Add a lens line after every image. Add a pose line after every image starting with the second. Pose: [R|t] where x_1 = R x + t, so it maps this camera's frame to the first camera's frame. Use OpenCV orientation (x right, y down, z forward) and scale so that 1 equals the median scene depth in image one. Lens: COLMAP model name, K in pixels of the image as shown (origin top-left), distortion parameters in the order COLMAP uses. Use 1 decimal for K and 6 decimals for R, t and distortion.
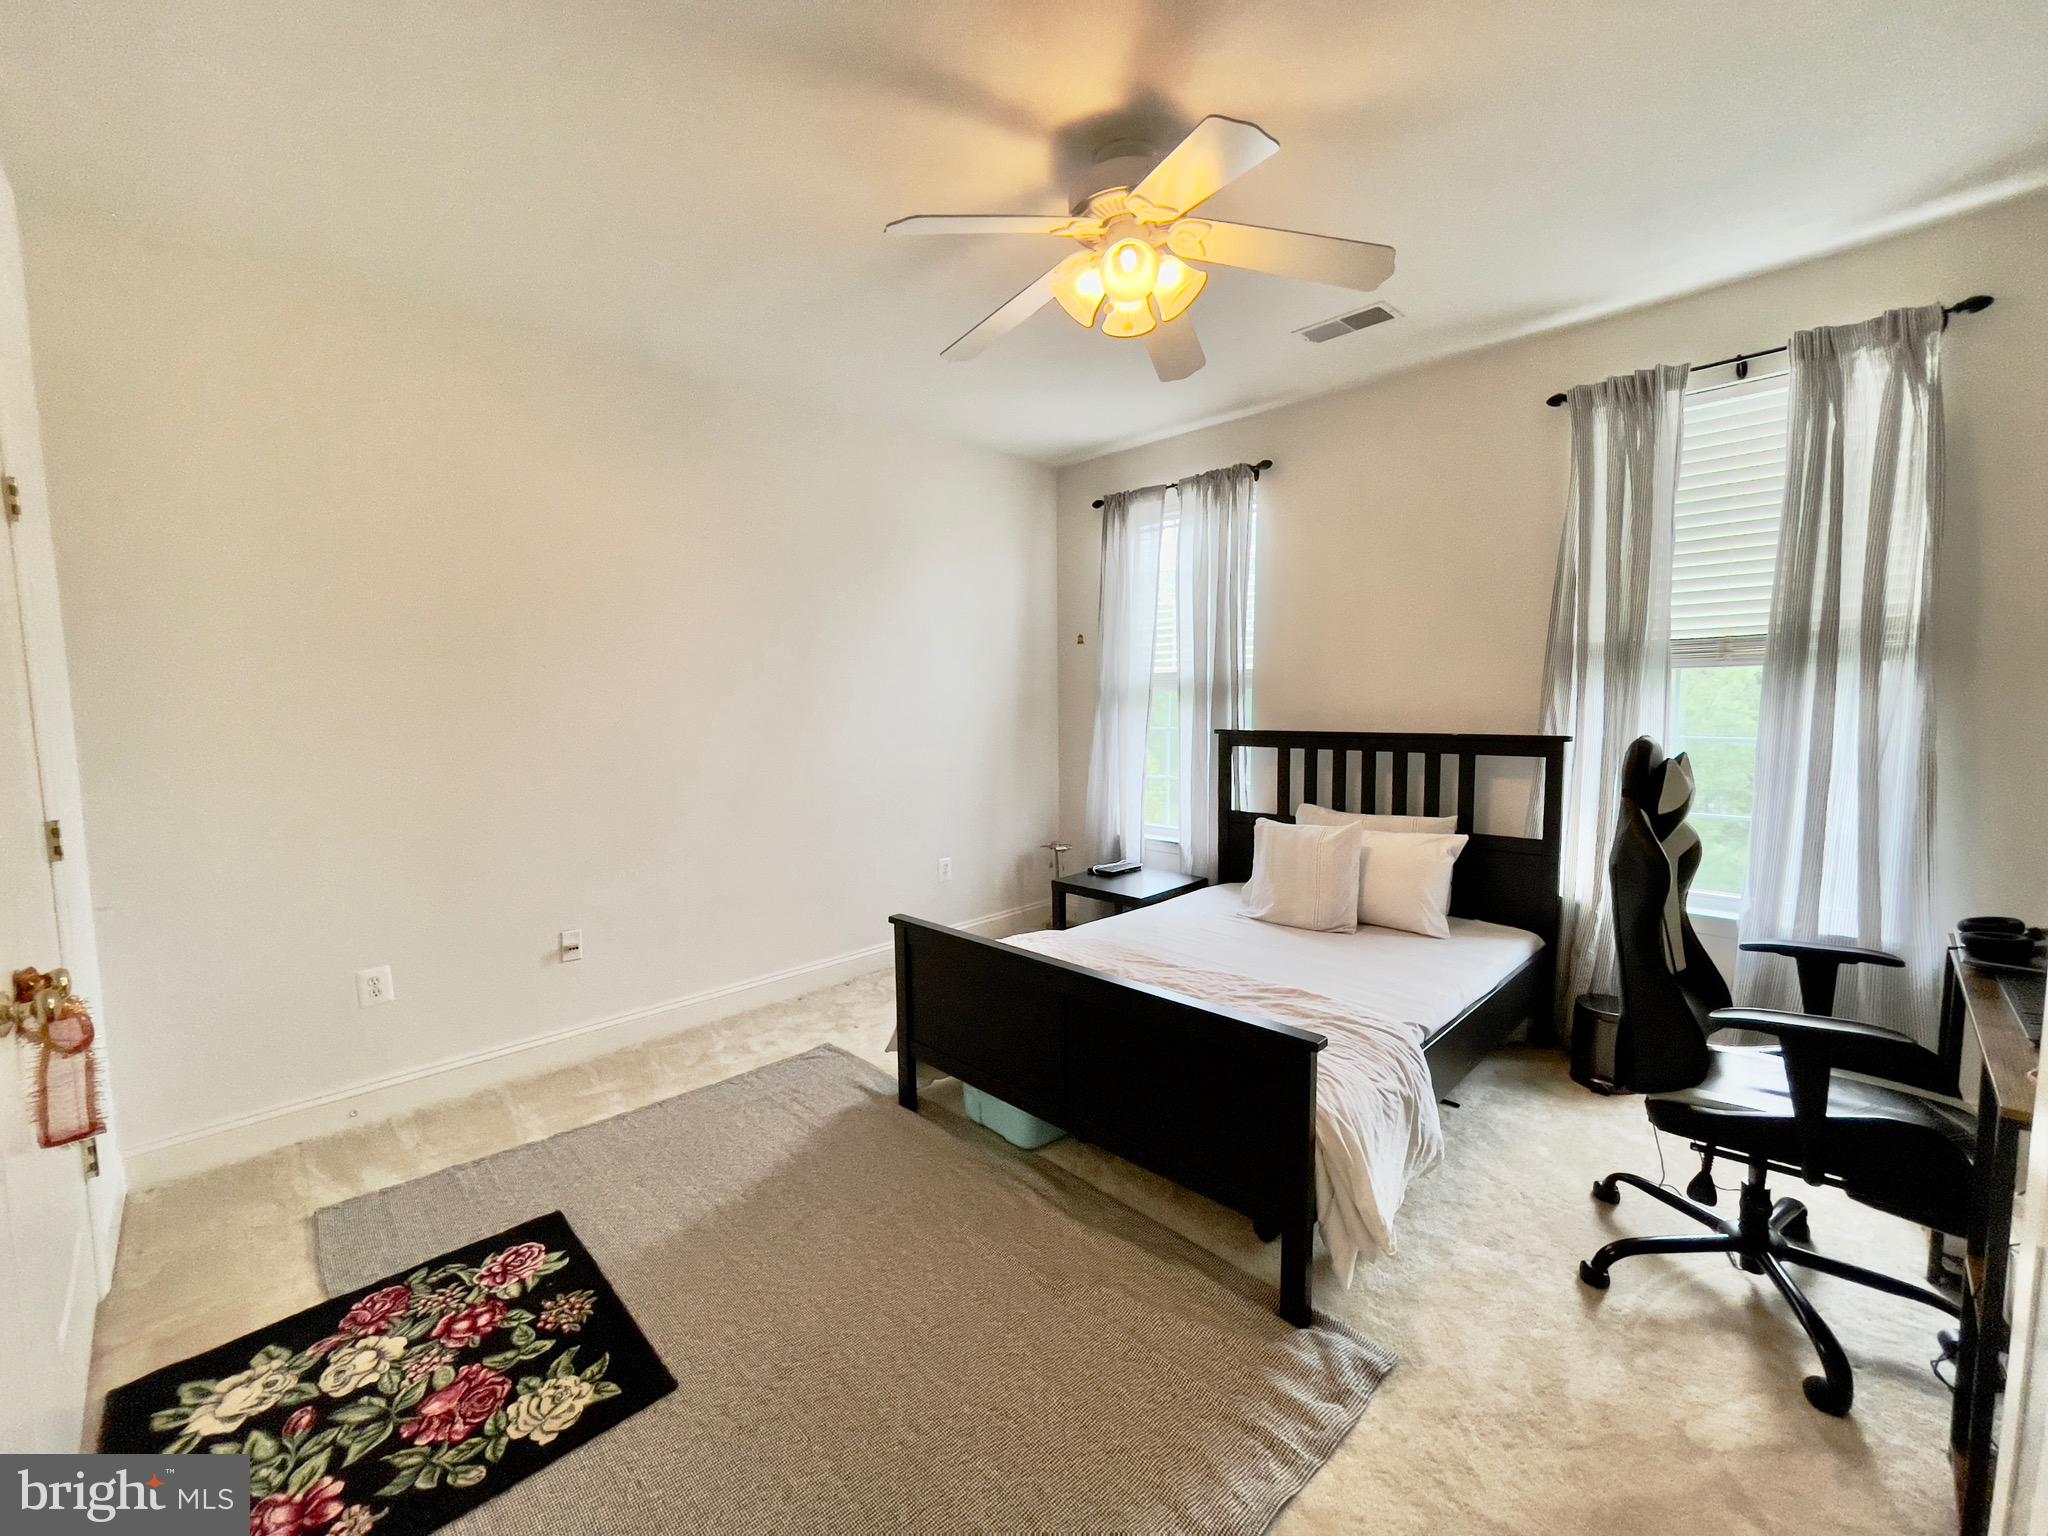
lens RADIAL K [[835.7, 0, 1033.5], [0, 835.7, 769.5], [0, 0, 1]] dist [0.007921, 0.000499]
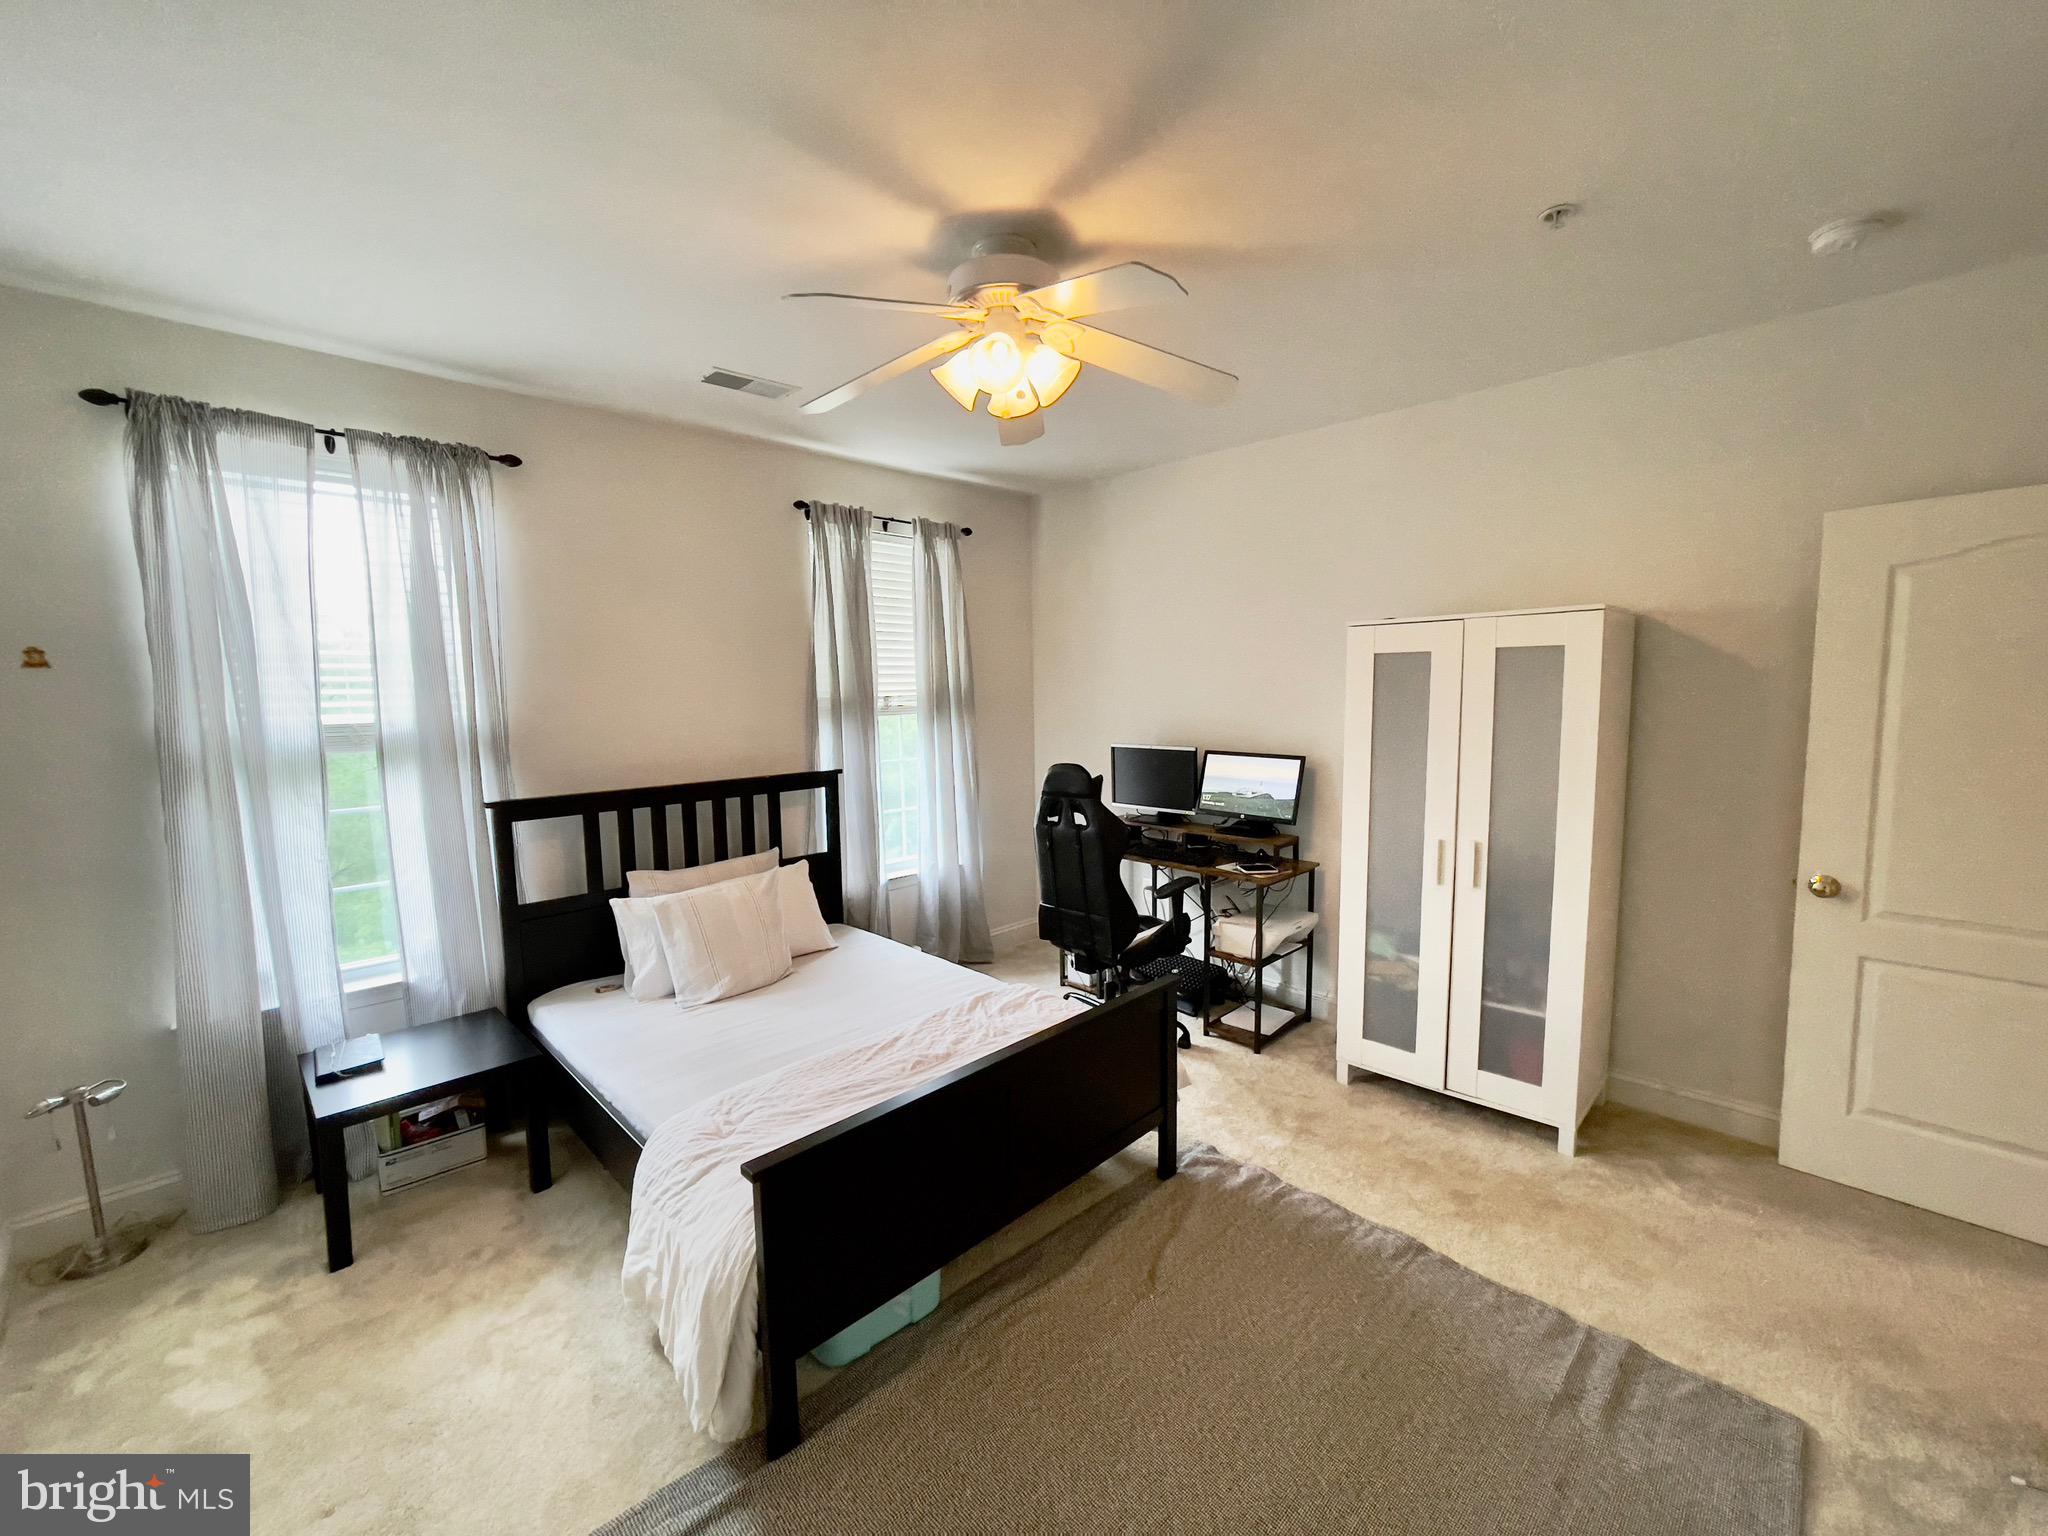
lens RADIAL K [[830.8, 0, 1034.8], [0, 830.8, 762.9], [0, 0, 1]] dist [-0.001756, 0.003433]
pose [[0.019086, -0.068819, 0.997447, -0.567741], [0.109796, 0.991739, 0.066324, -0.090416], [-0.993771, 0.108250, 0.026485, 0.586733]]
